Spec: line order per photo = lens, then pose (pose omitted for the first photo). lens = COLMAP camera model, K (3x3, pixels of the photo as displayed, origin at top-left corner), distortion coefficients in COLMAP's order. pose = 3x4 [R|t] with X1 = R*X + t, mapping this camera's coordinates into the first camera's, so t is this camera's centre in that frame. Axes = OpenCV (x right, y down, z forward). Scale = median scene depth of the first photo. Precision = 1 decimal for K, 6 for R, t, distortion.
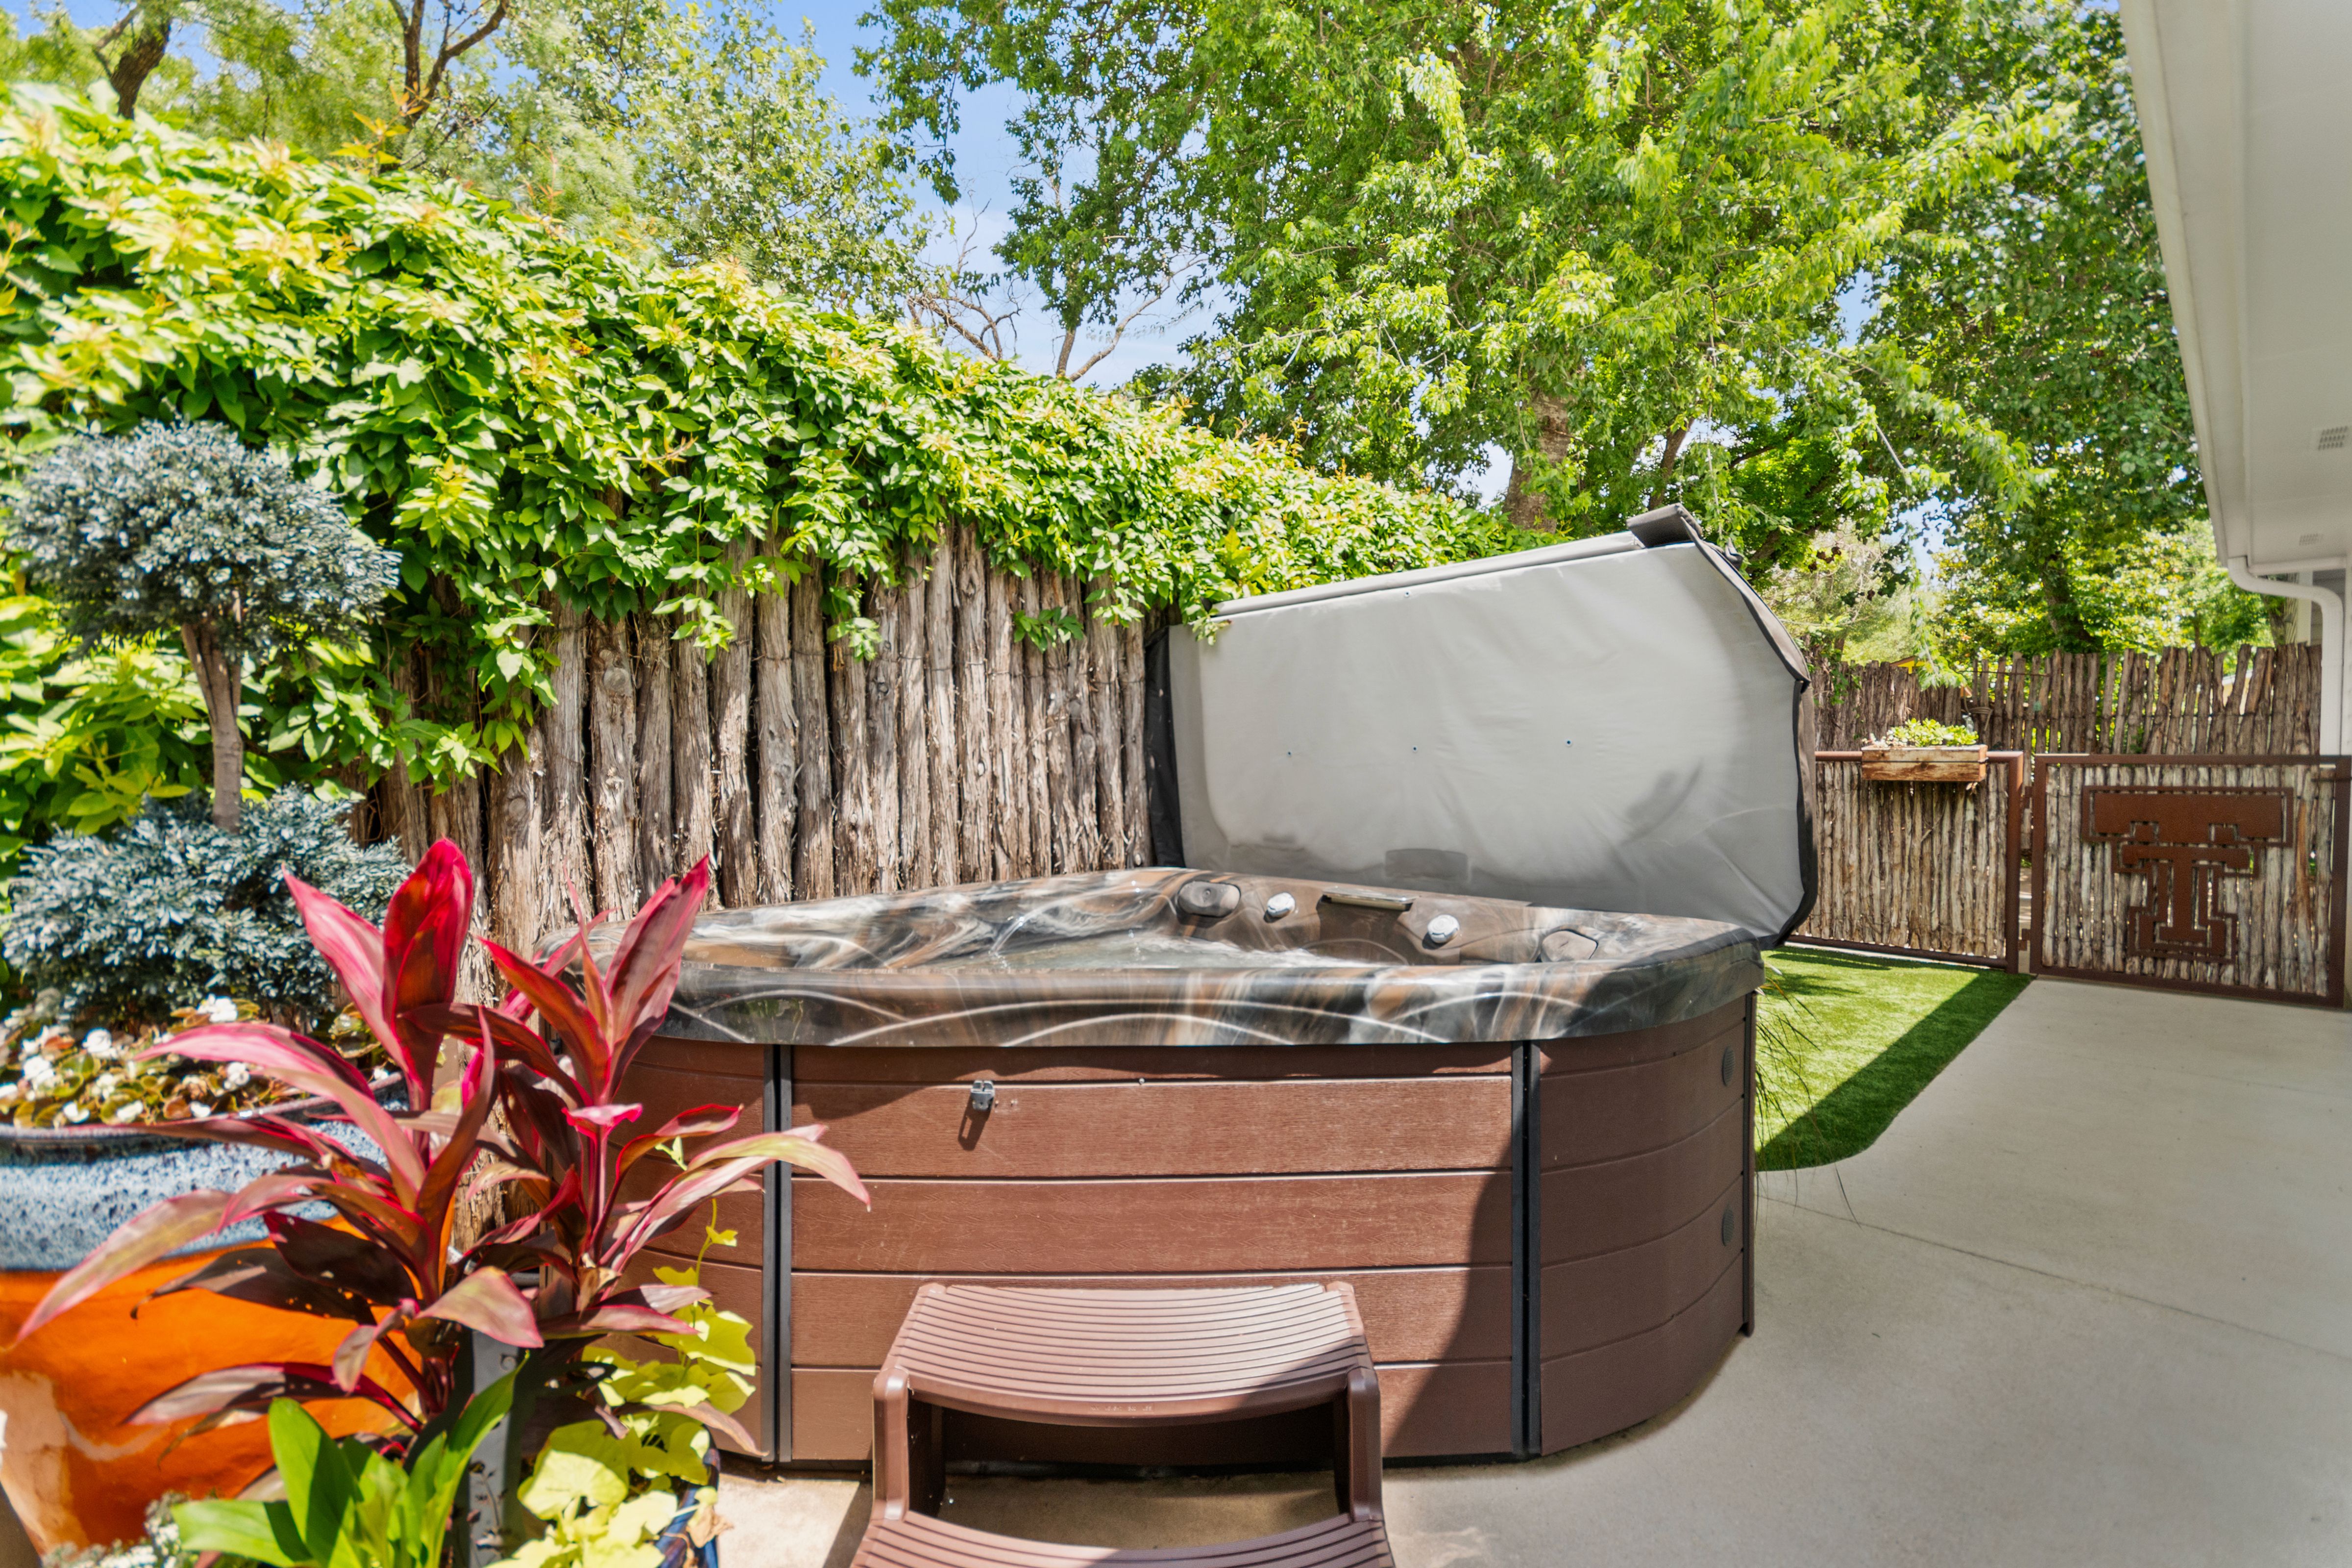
lens RADIAL K [[1060.0, 0, 1162.8], [0, 1060.0, 758.4], [0, 0, 1]] dist [0.012909, -0.000233]
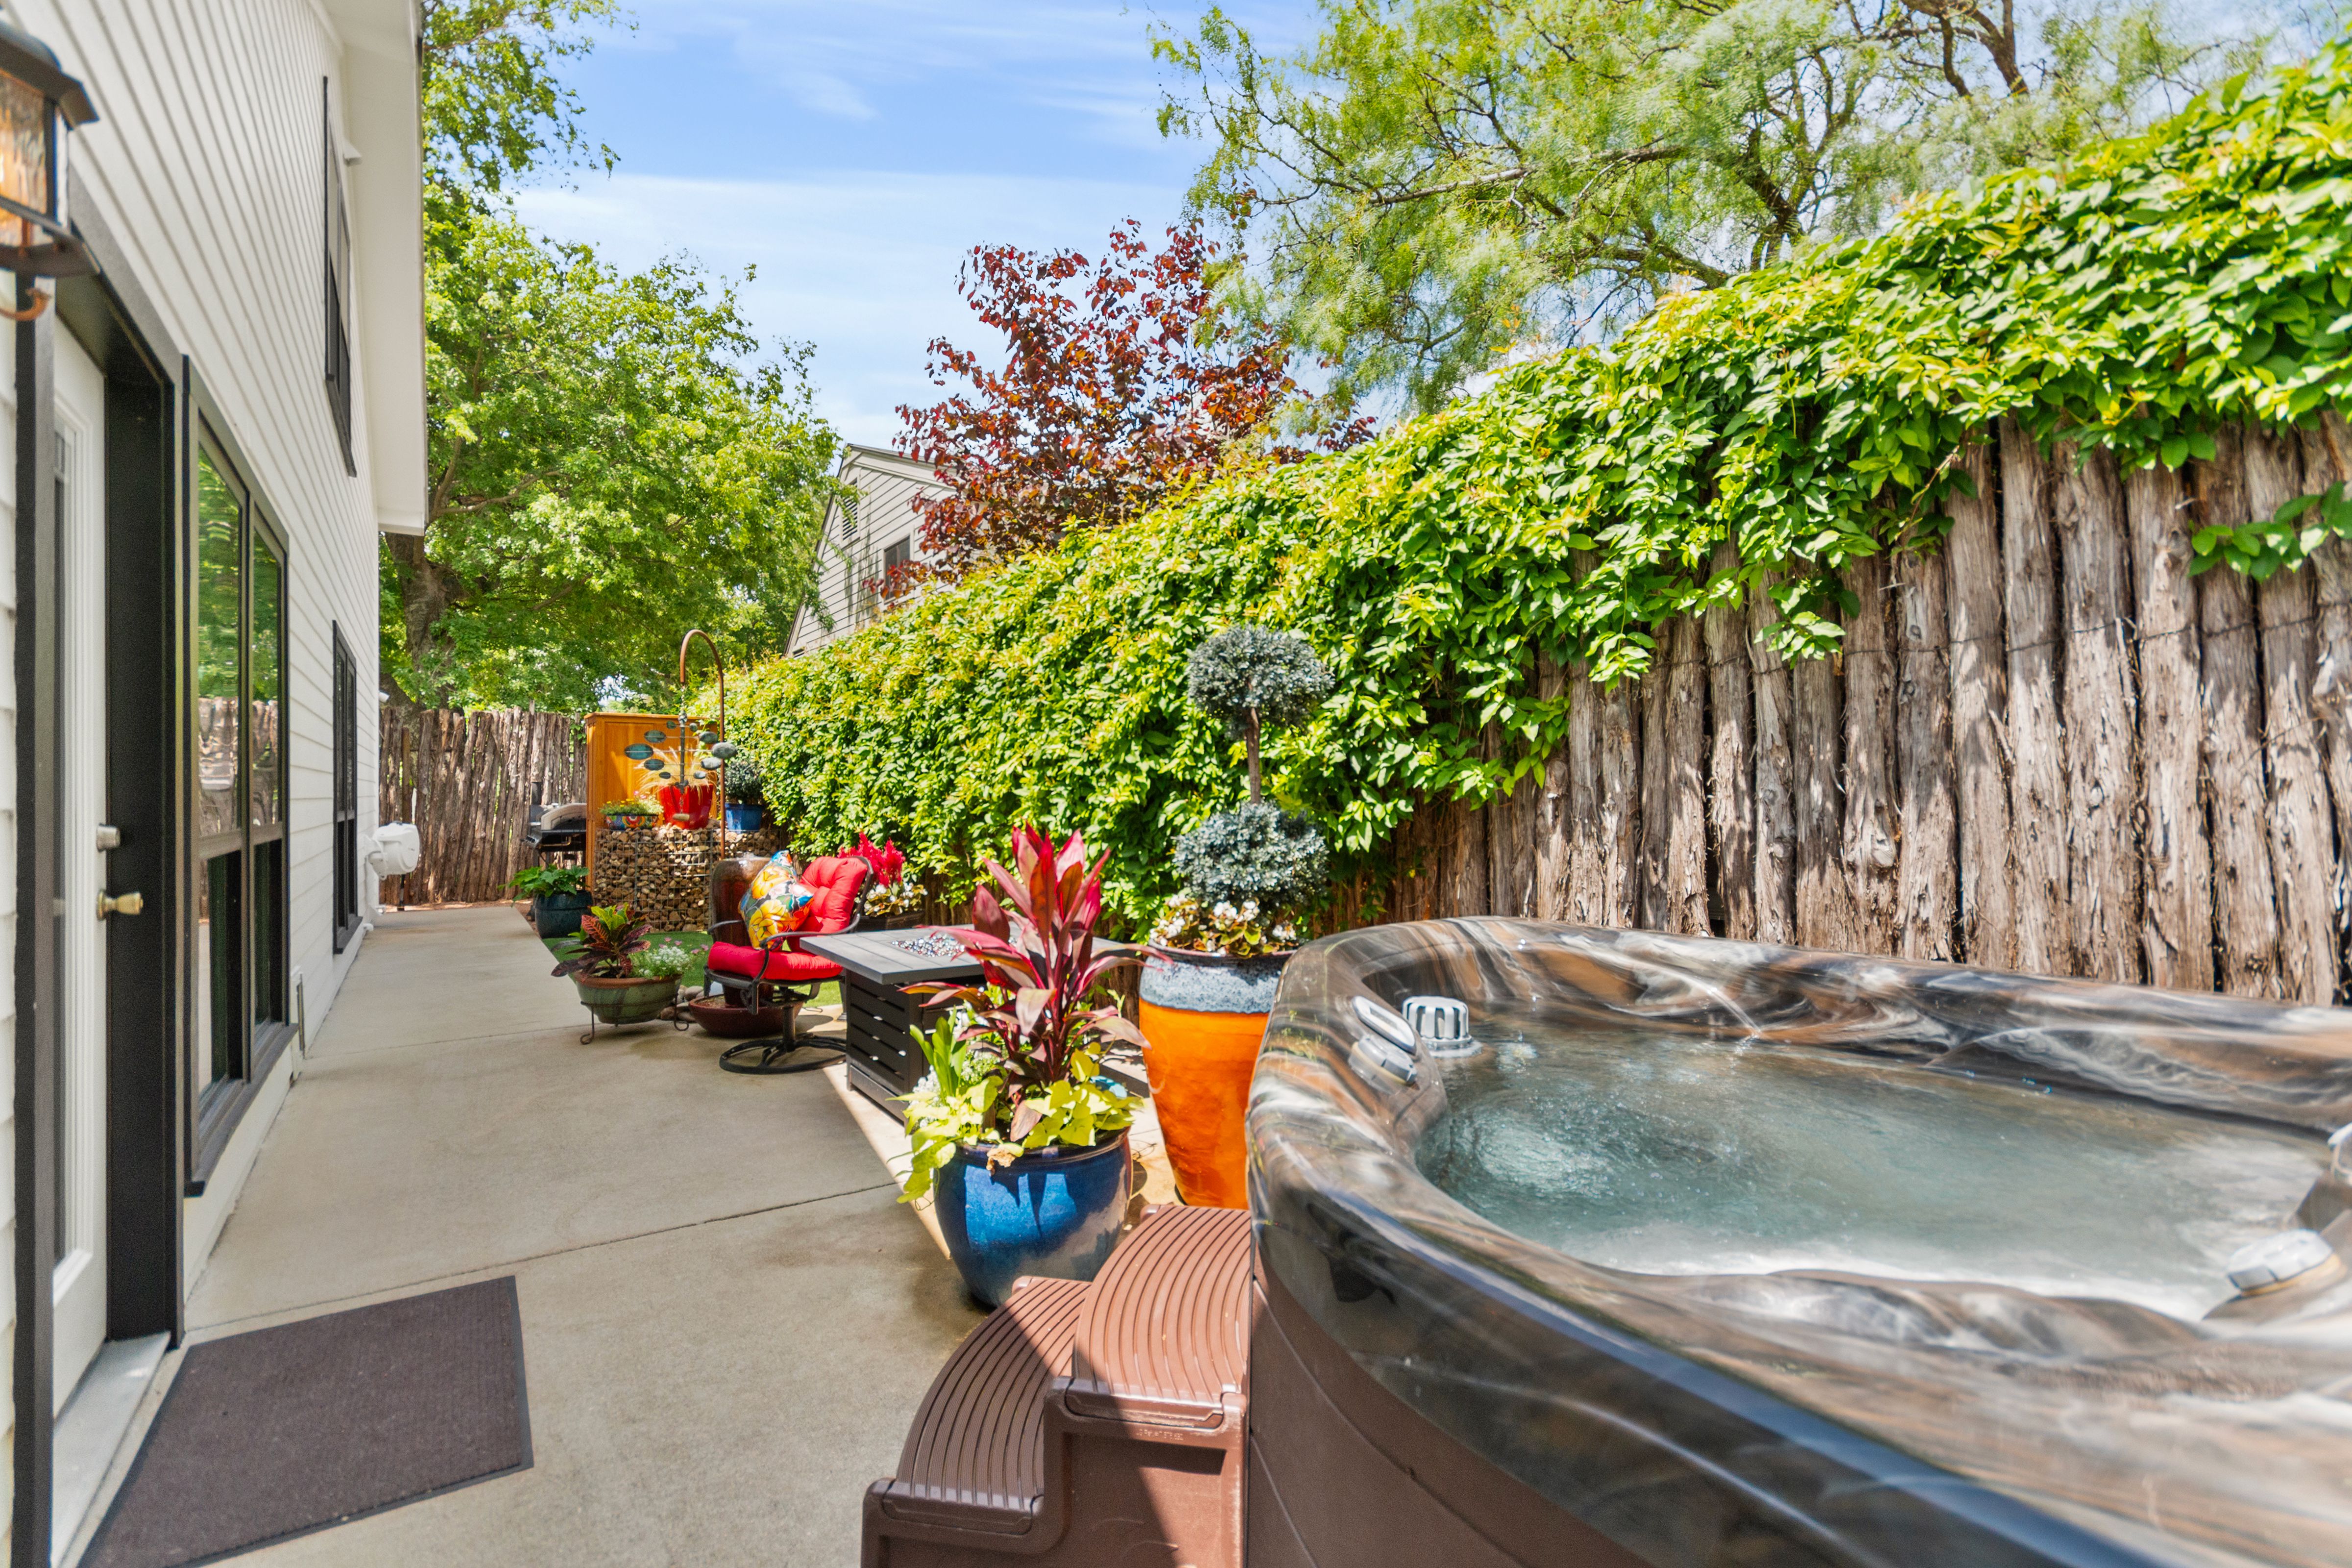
lens RADIAL K [[1040.7, 0, 1166.7], [0, 1040.7, 778.1], [0, 0, 1]] dist [0.012477, -0.000529]
pose [[-0.148915, -0.011888, -0.988779, 0.626011], [0.000051, 0.999928, -0.012030, 0.006816], [0.988850, -0.001842, -0.148903, 0.657737]]
